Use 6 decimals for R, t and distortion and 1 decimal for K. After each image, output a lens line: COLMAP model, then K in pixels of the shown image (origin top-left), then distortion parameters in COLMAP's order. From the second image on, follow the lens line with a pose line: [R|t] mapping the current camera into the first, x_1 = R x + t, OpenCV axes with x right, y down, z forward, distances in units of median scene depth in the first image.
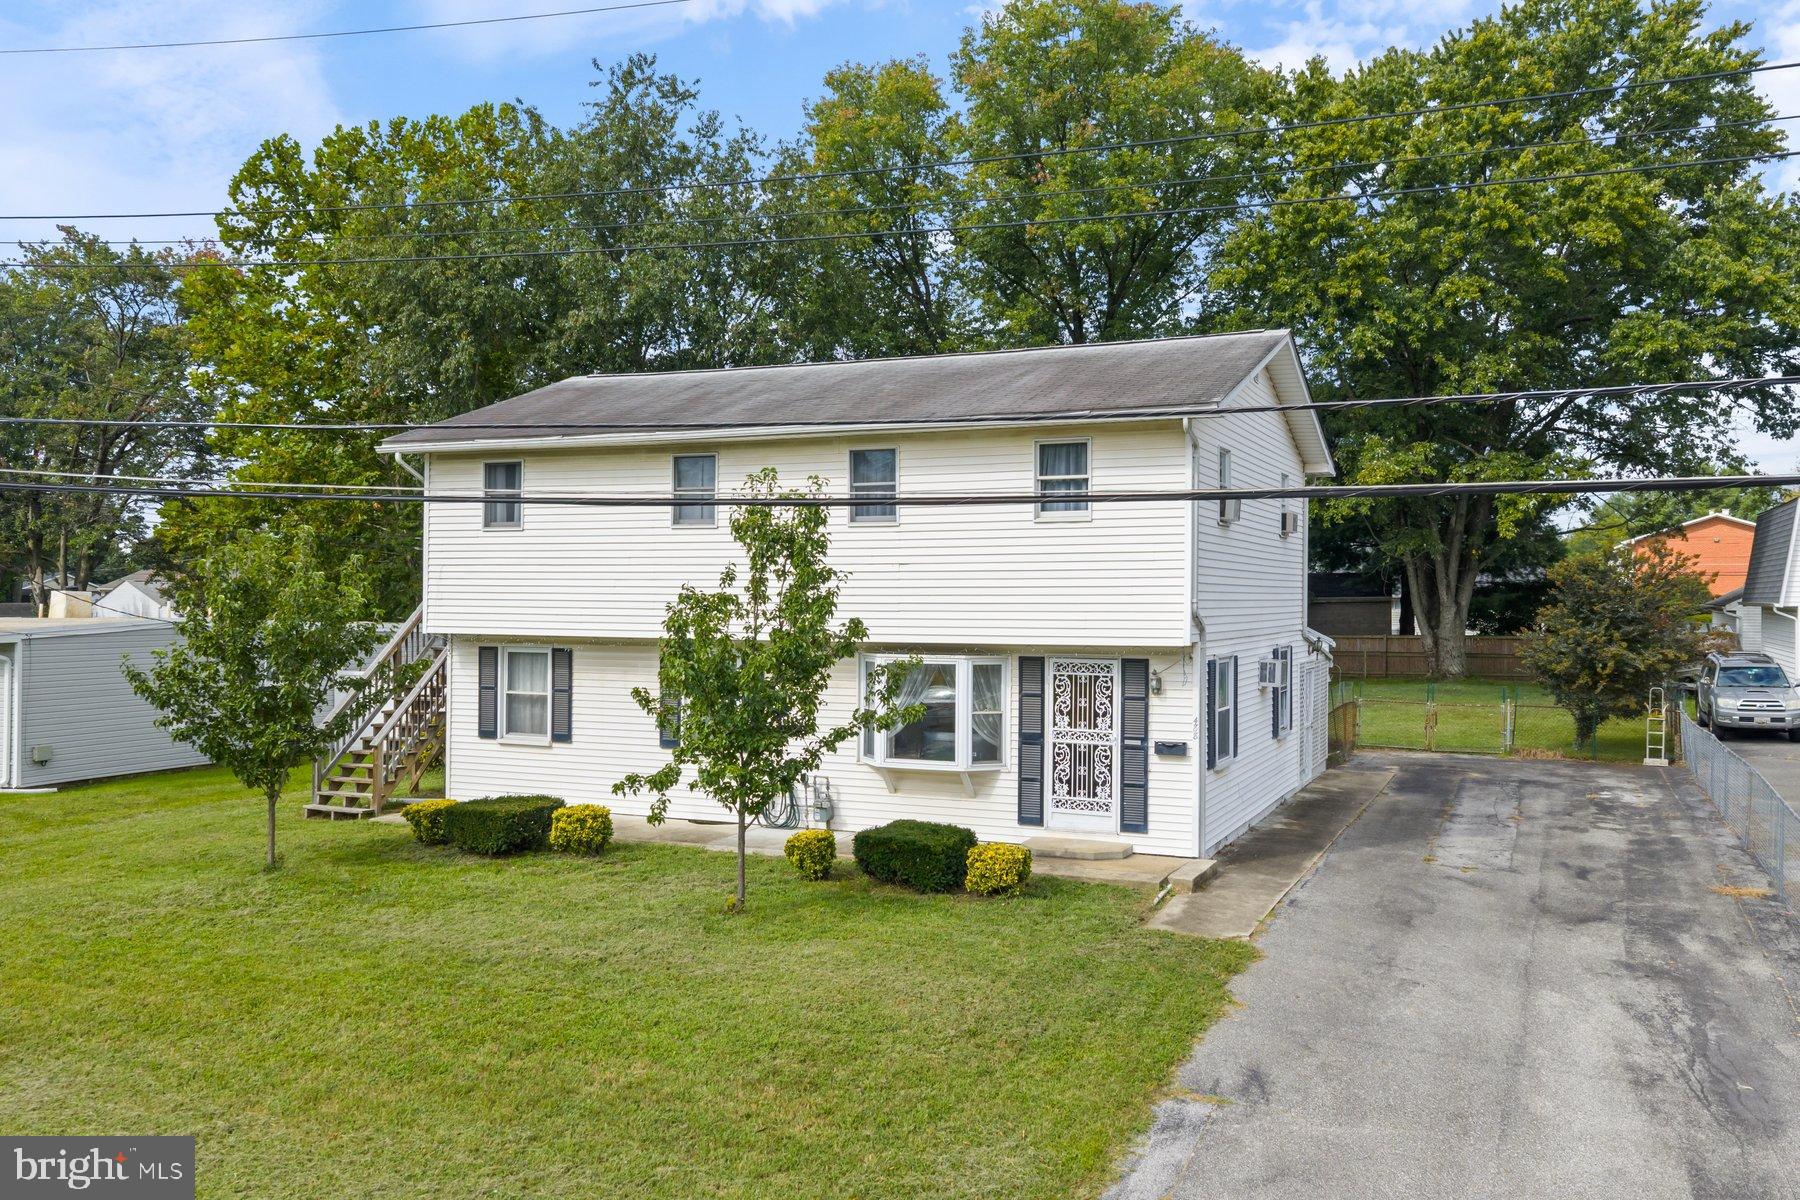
lens RADIAL K [[1493.1, 0, 906.8], [0, 1493.1, 592.7], [0, 0, 1]] dist [0.021630, -0.024424]
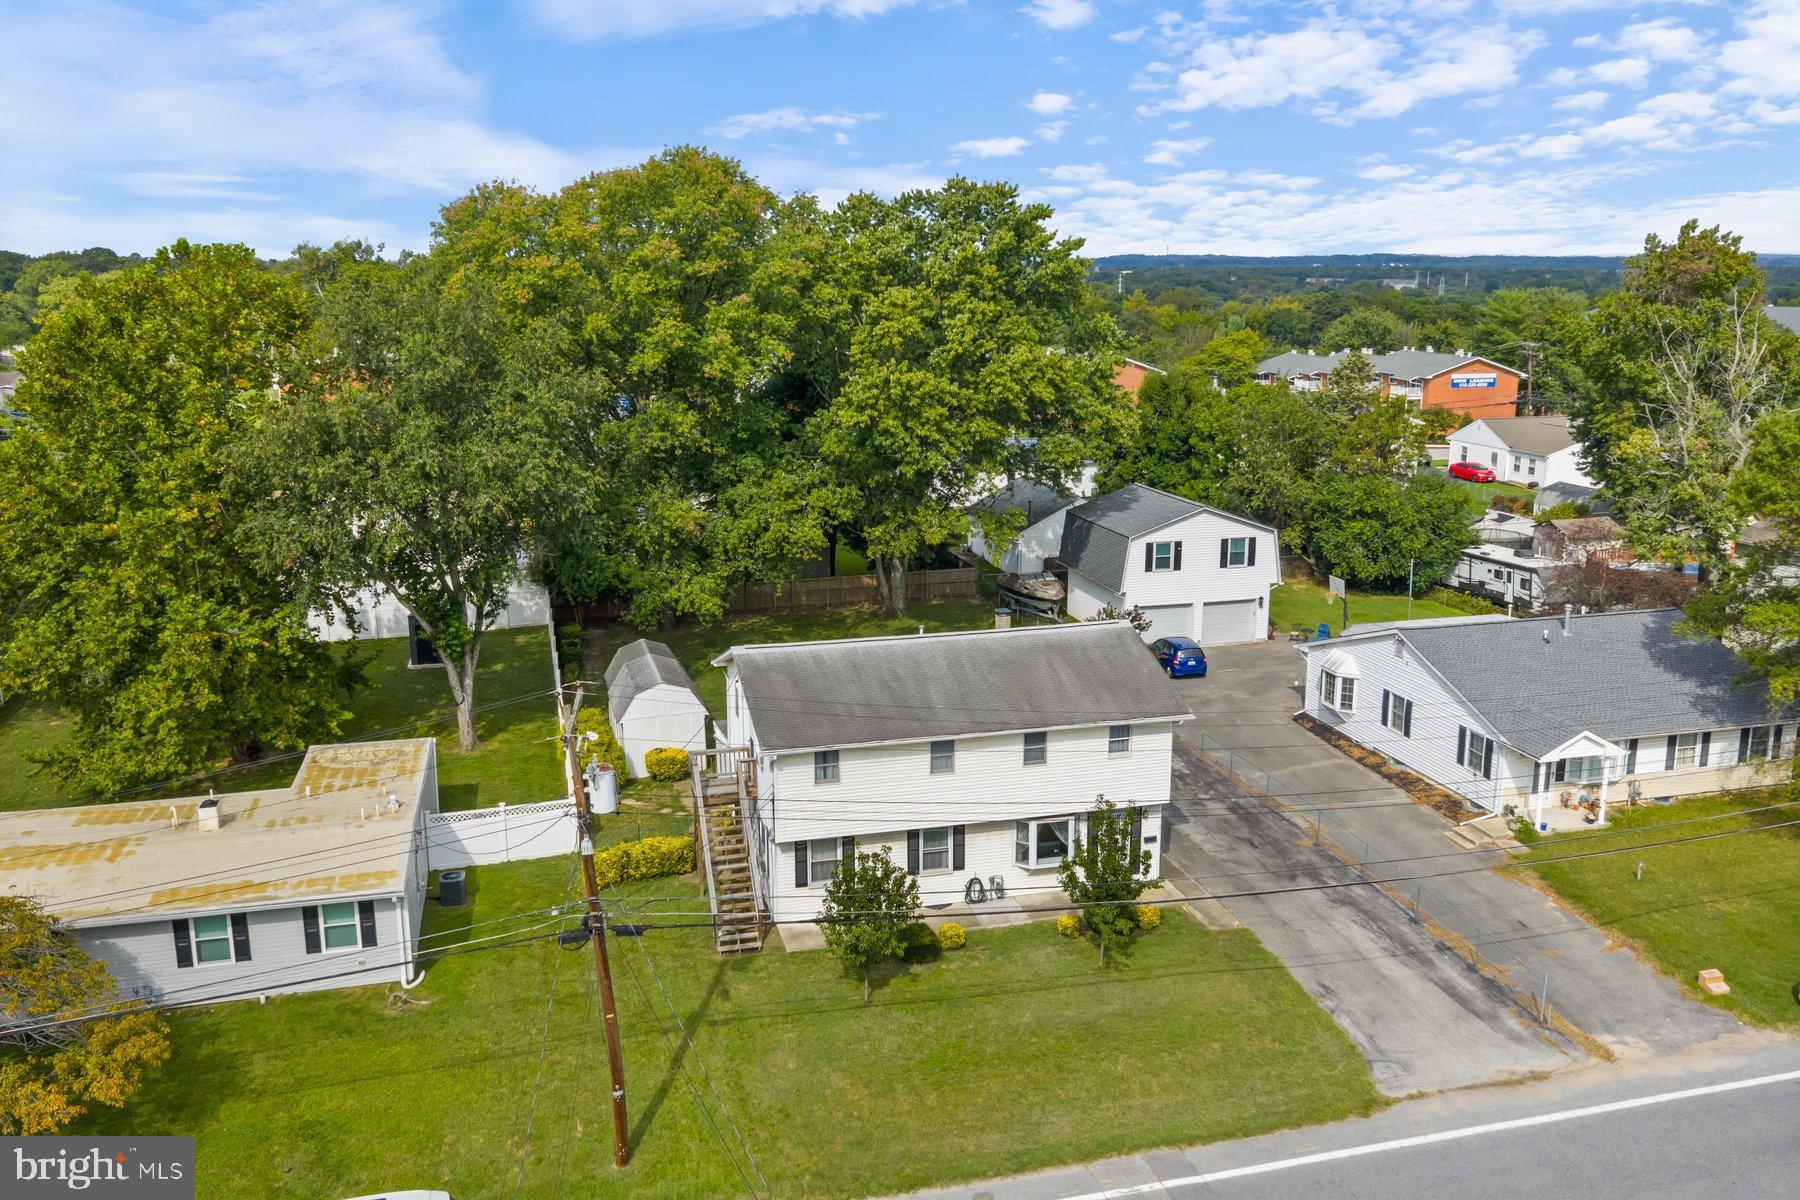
lens RADIAL K [[1493.1, 0, 903.1], [0, 1493.1, 594.4], [0, 0, 1]] dist [0.021630, -0.024424]
pose [[0.778492, -0.142742, 0.611207, -1.537278], [0.002653, 0.974536, 0.224215, -0.814719], [-0.627648, -0.172928, 0.759048, -0.504940]]
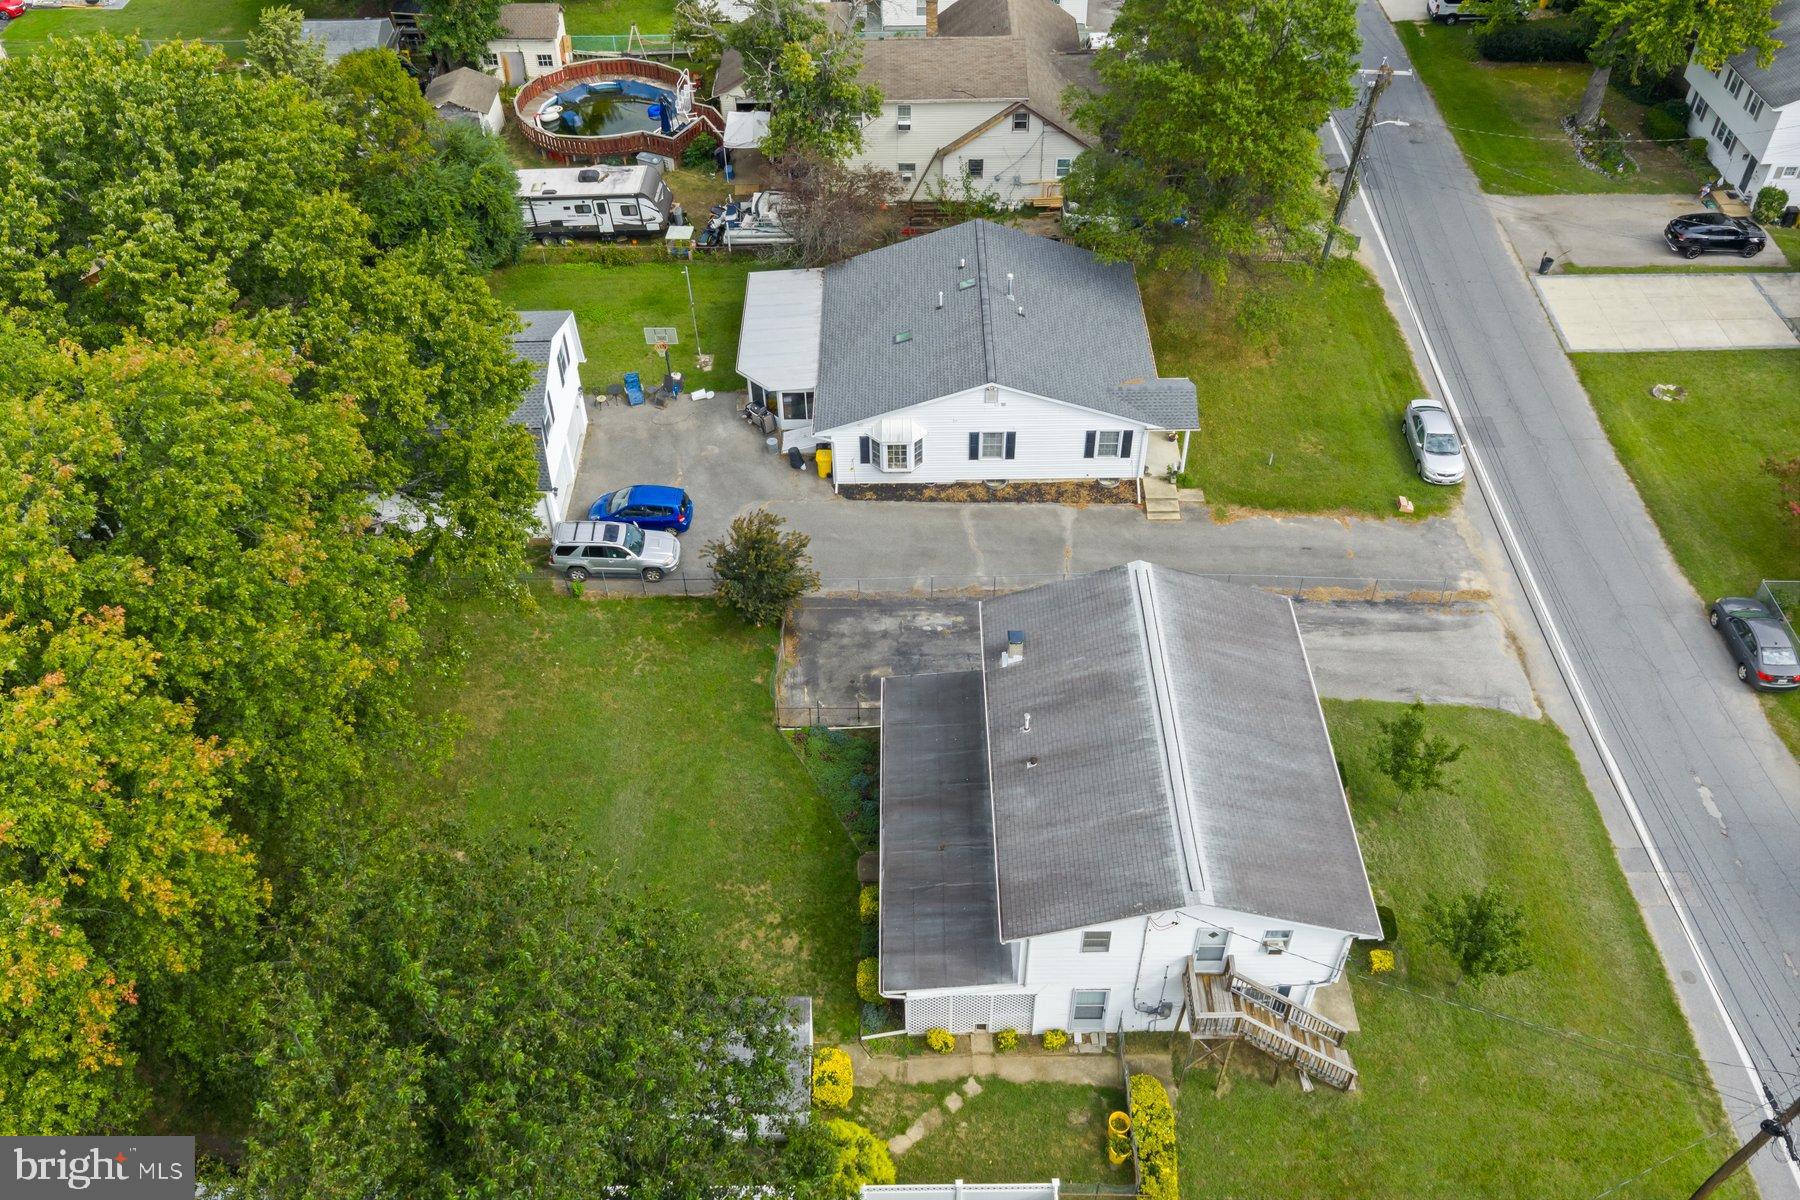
lens RADIAL K [[1493.1, 0, 914.0], [0, 1493.1, 597.5], [0, 0, 1]] dist [0.021630, -0.024424]
pose [[-0.411375, -0.628844, 0.659793, -1.222745], [0.000942, 0.723587, 0.690233, -1.863415], [-0.911466, 0.284566, -0.297073, 2.257762]]
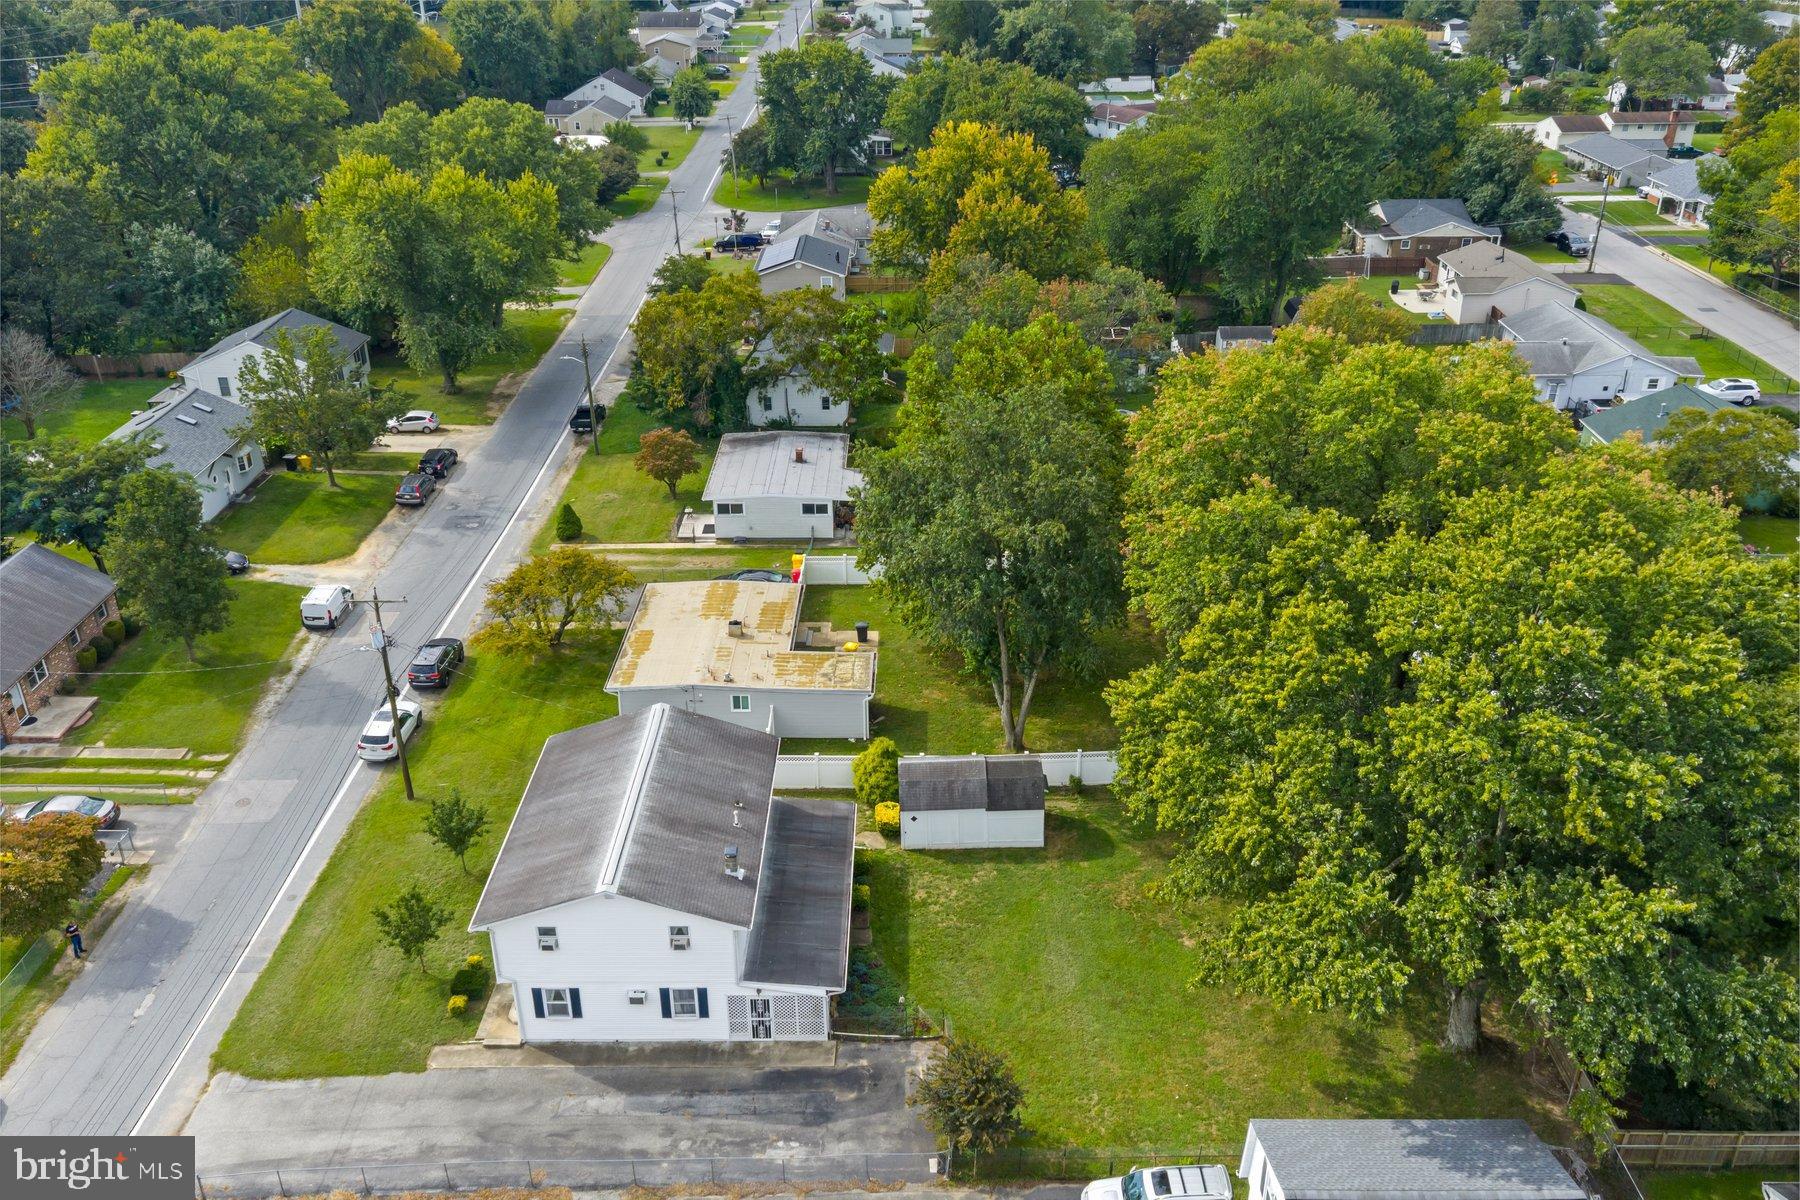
lens RADIAL K [[1493.1, 0, 890.4], [0, 1493.1, 598.6], [0, 0, 1]] dist [0.021630, -0.024424]
pose [[0.390827, 0.403721, -0.827202, 2.540922], [0.011646, 0.896439, 0.443014, -1.882015], [0.920390, -0.182776, 0.345651, 0.796581]]
